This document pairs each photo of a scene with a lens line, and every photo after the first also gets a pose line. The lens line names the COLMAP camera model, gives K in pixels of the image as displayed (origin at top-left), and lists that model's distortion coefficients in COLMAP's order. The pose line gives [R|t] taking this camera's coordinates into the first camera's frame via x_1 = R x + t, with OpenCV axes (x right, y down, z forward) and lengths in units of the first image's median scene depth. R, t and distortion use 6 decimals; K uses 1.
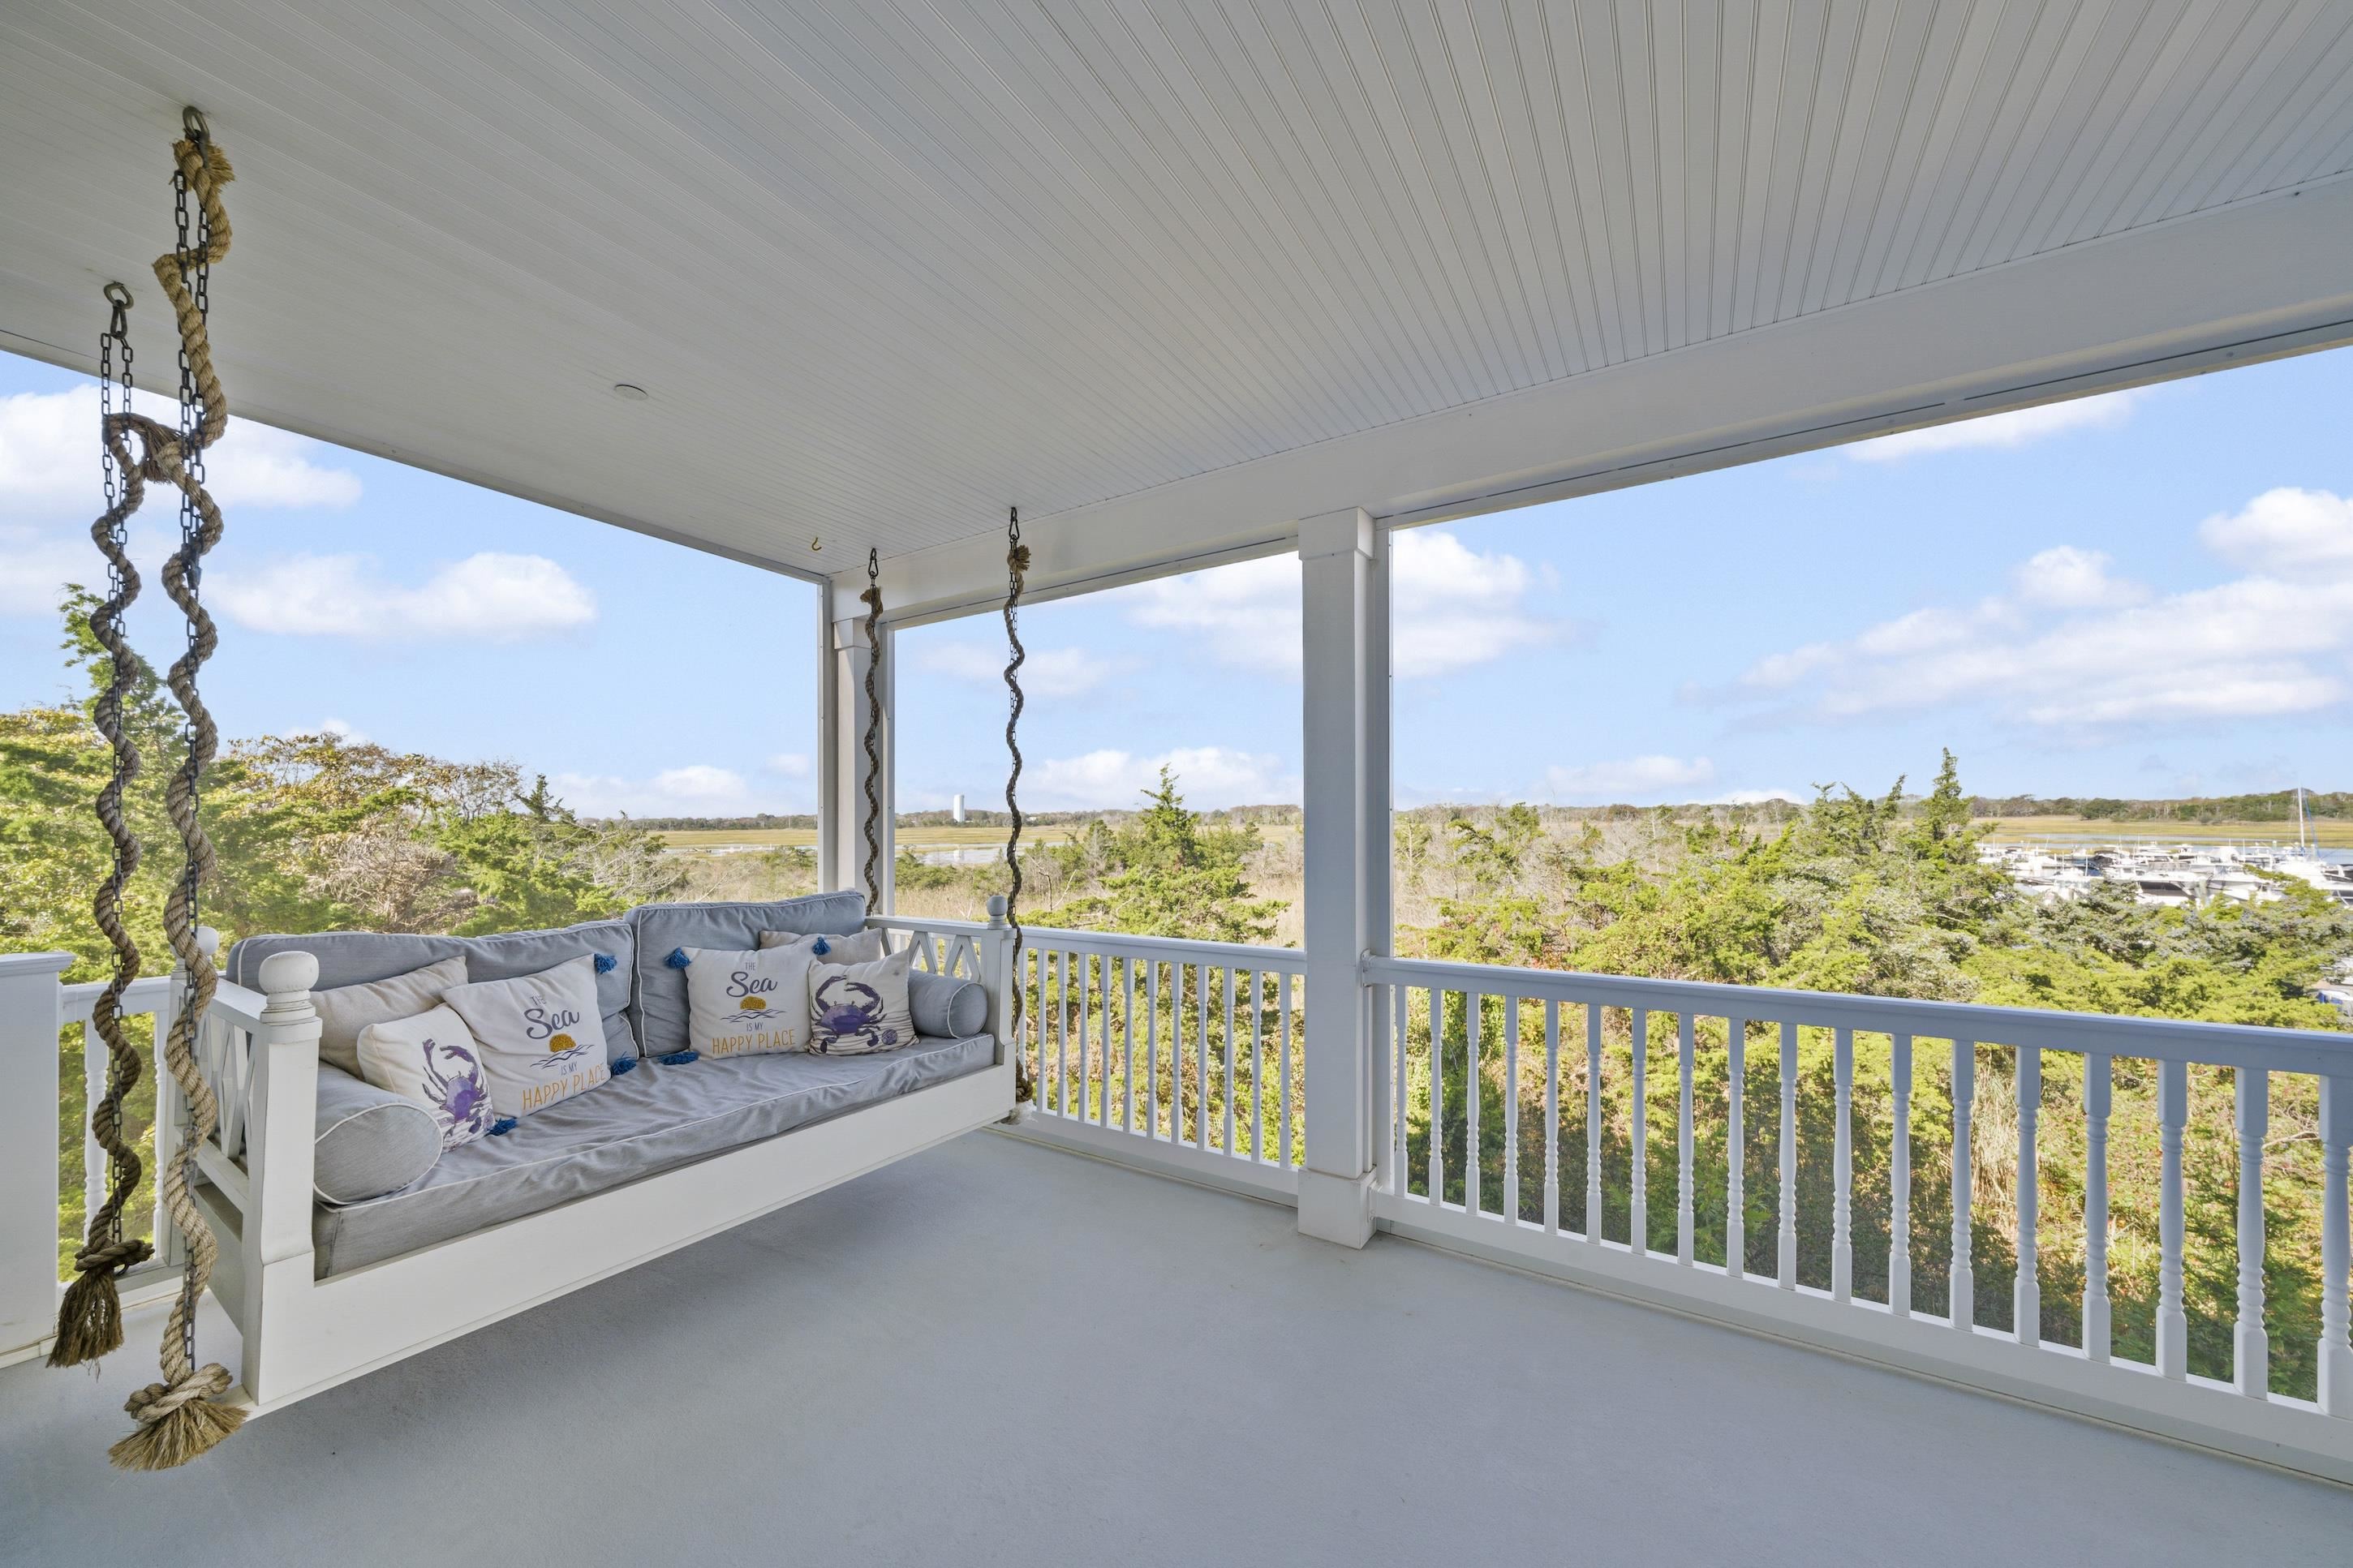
lens RADIAL K [[816.6, 0, 1186.3], [0, 816.6, 832.5], [0, 0, 1]] dist [-0.000558, -0.000159]
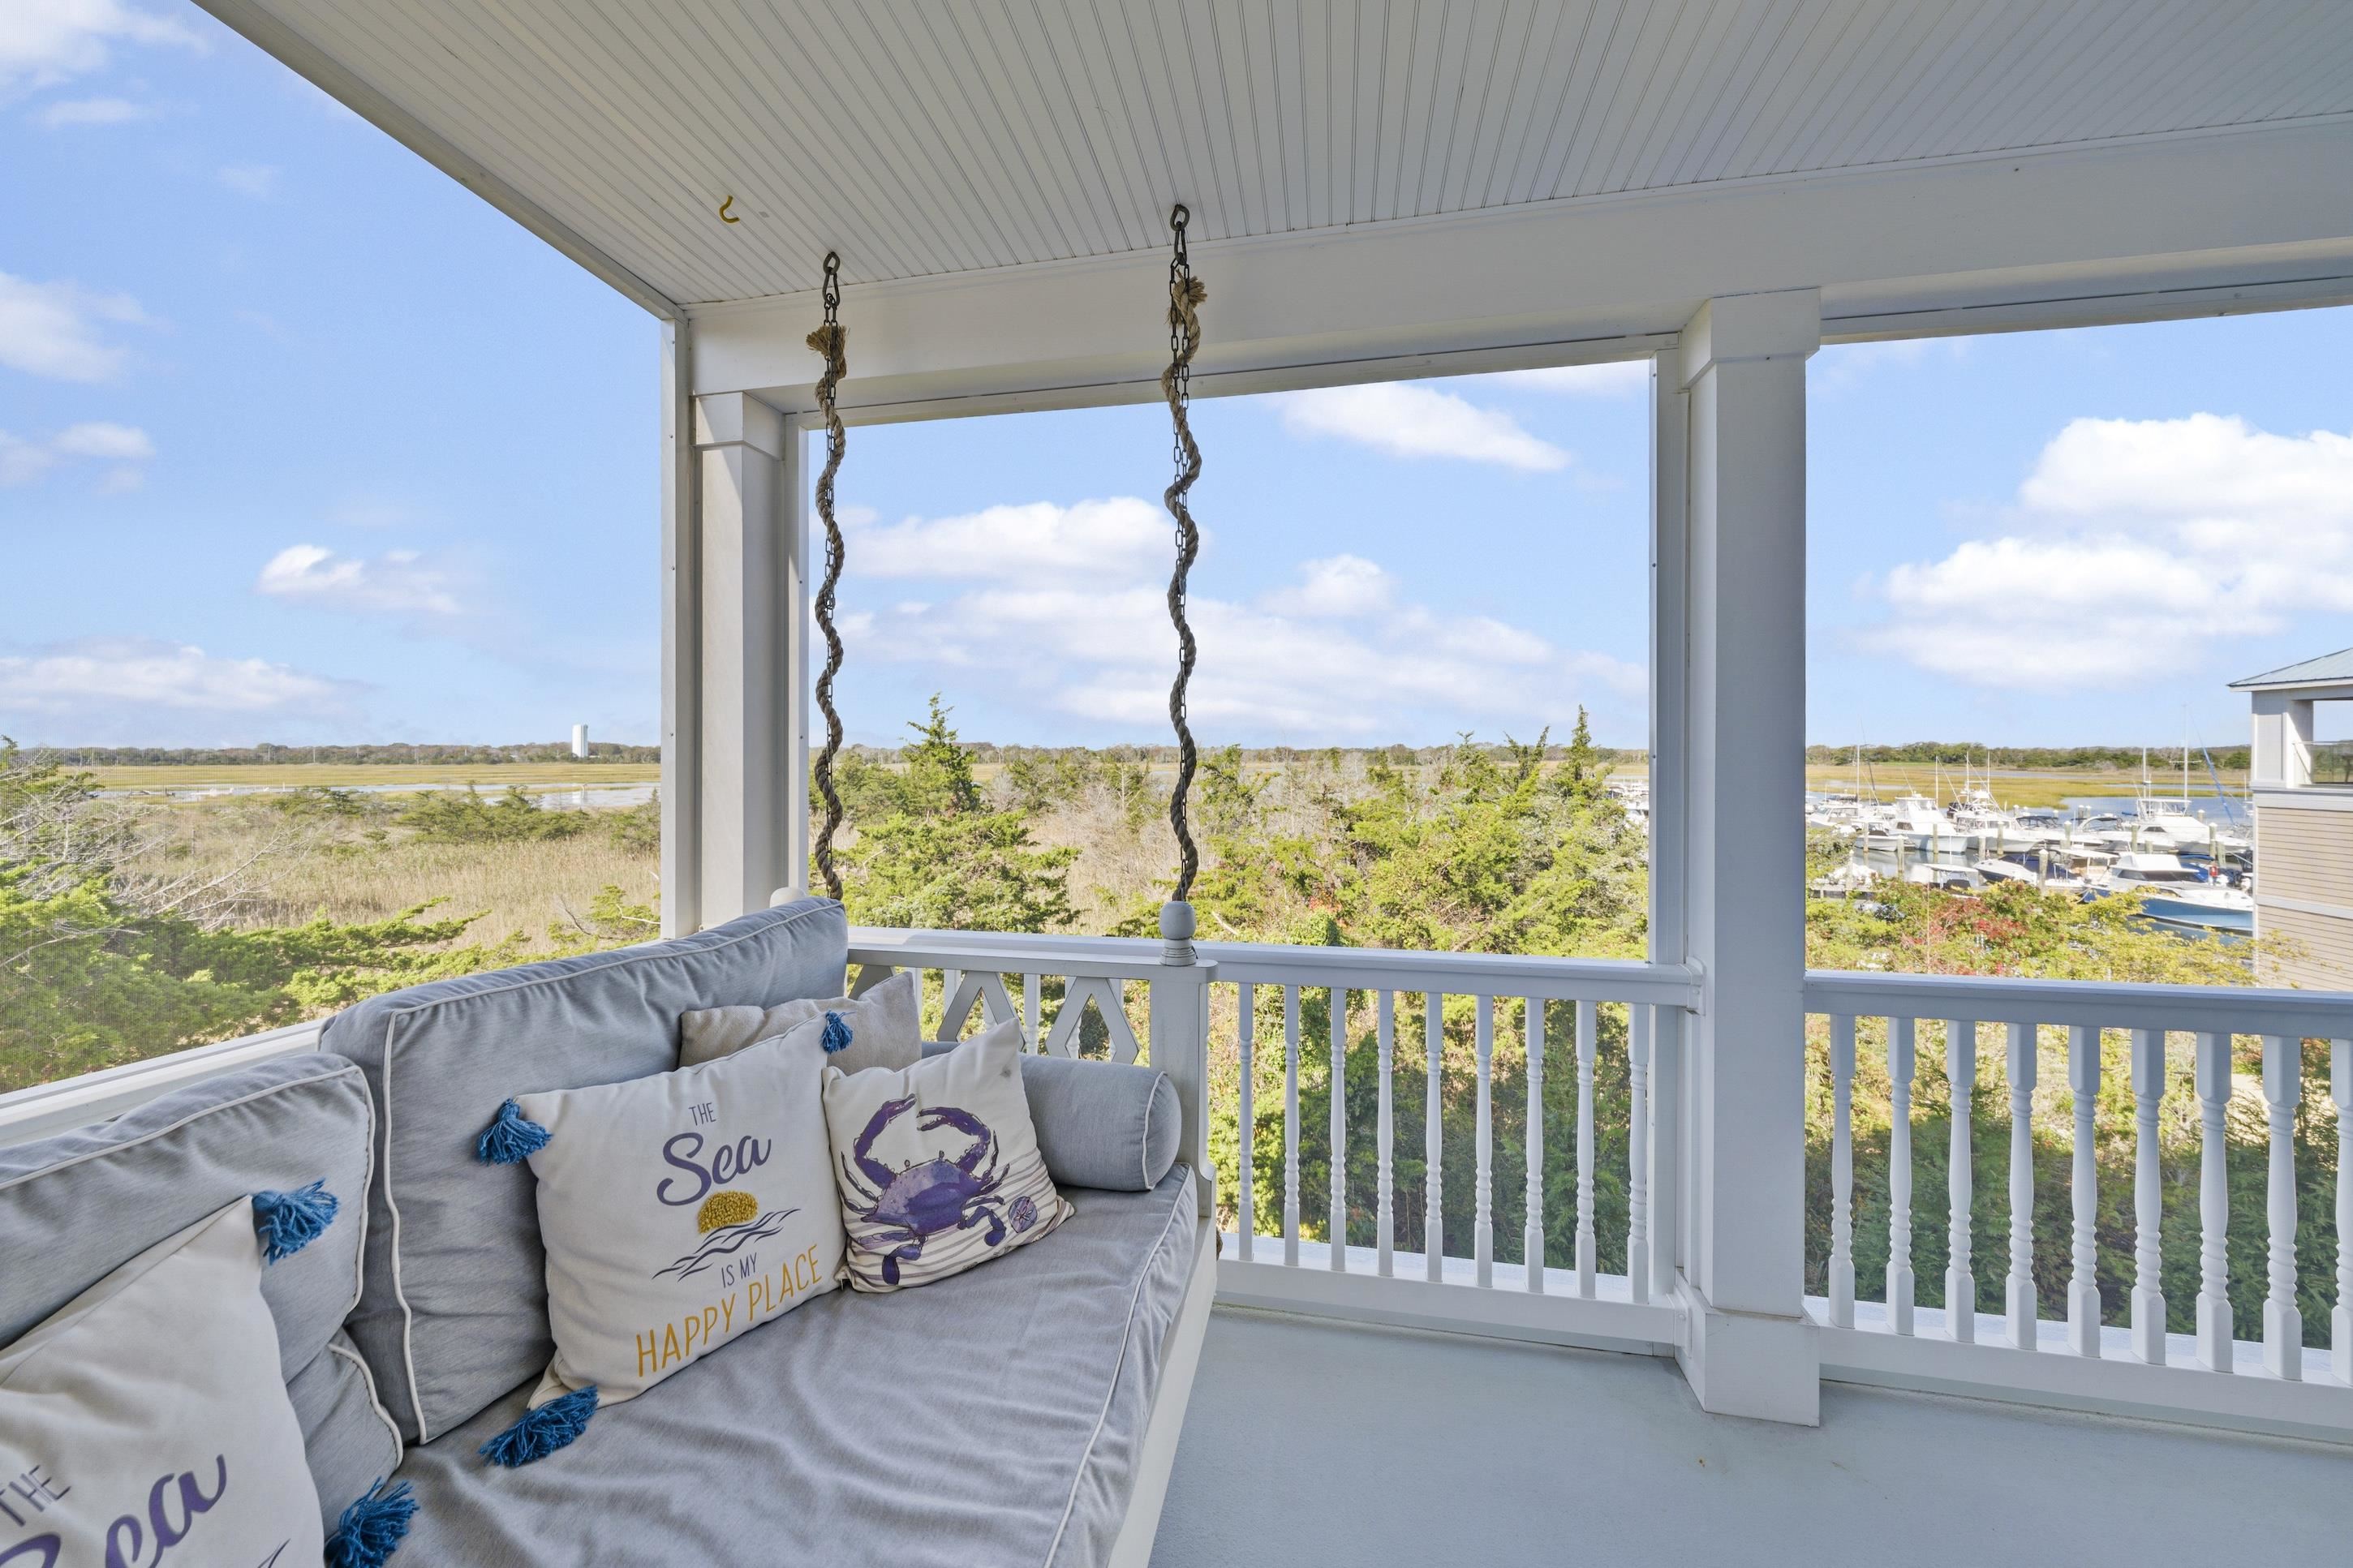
lens RADIAL K [[815.4, 0, 1181.2], [0, 815.4, 773.8], [0, 0, 1]] dist [-0.001564, 0.000230]
pose [[0.934178, 0.002163, 0.356800, -0.394628], [-0.003345, 0.999991, 0.002695, -0.008814], [-0.356791, -0.003712, 0.934177, 0.458772]]
